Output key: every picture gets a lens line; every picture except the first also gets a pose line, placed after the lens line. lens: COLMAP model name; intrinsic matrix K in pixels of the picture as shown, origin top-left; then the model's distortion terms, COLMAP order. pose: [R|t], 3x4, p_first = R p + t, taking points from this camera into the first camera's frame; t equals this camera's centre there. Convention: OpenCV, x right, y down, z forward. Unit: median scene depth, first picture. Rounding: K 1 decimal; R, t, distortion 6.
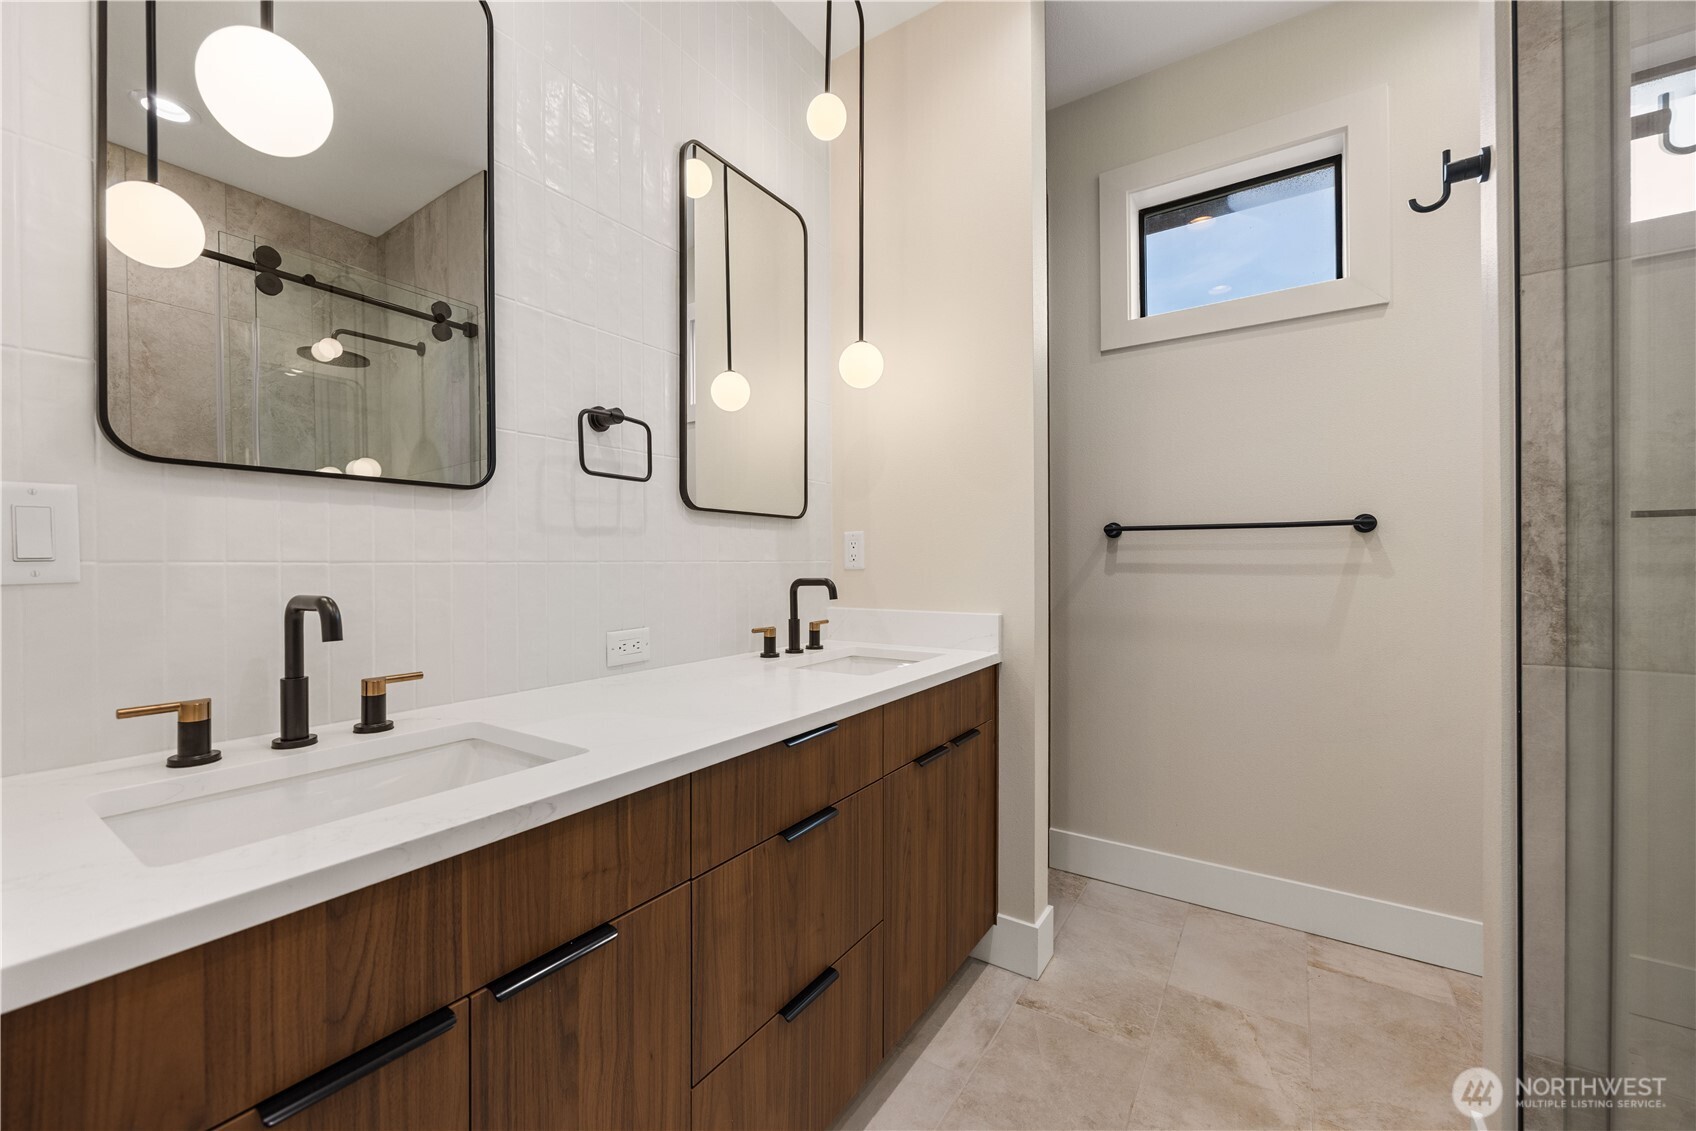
lens RADIAL K [[655.9, 0, 837.6], [0, 655.9, 568.4], [0, 0, 1]] dist [-0.008188, 0.001340]
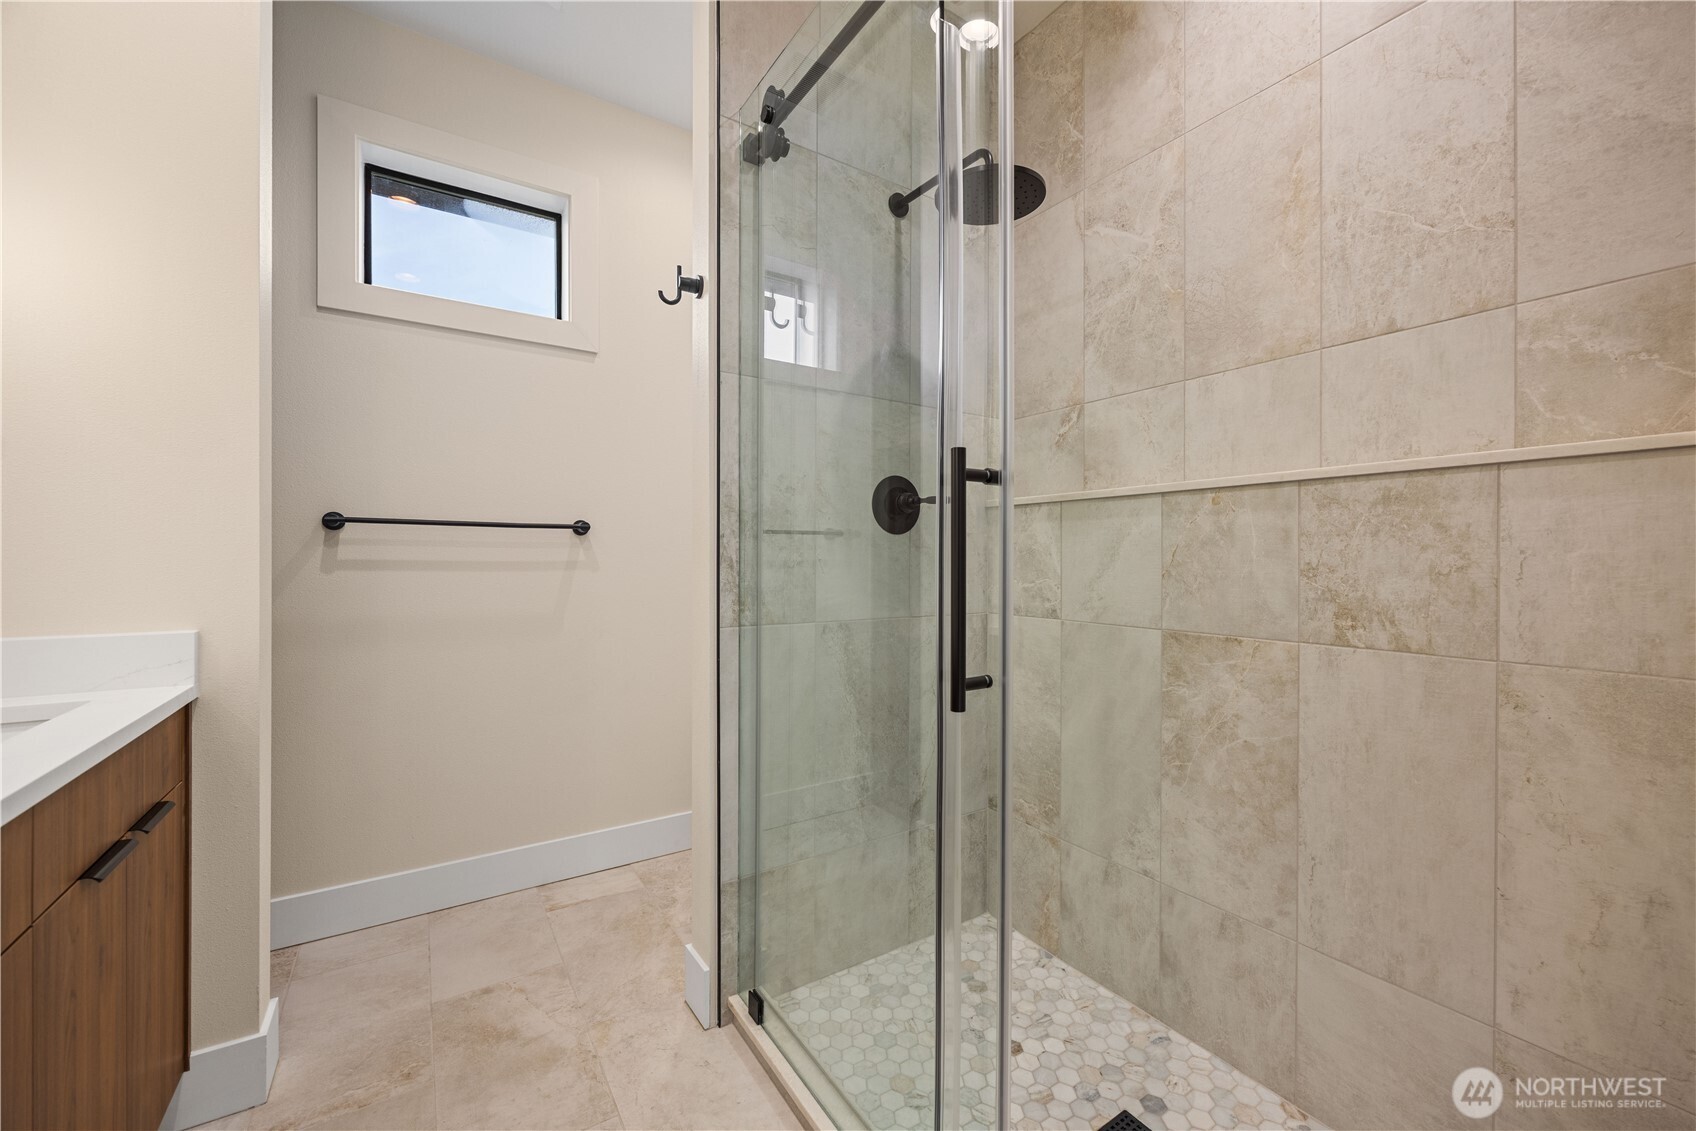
lens RADIAL K [[655.9, 0, 839.3], [0, 655.9, 563.8], [0, 0, 1]] dist [-0.008188, 0.001340]
pose [[0.391042, -0.001660, 0.920371, -0.153892], [0.003245, 0.999995, 0.000425, -0.001035], [-0.920367, 0.002820, 0.391045, 0.092255]]
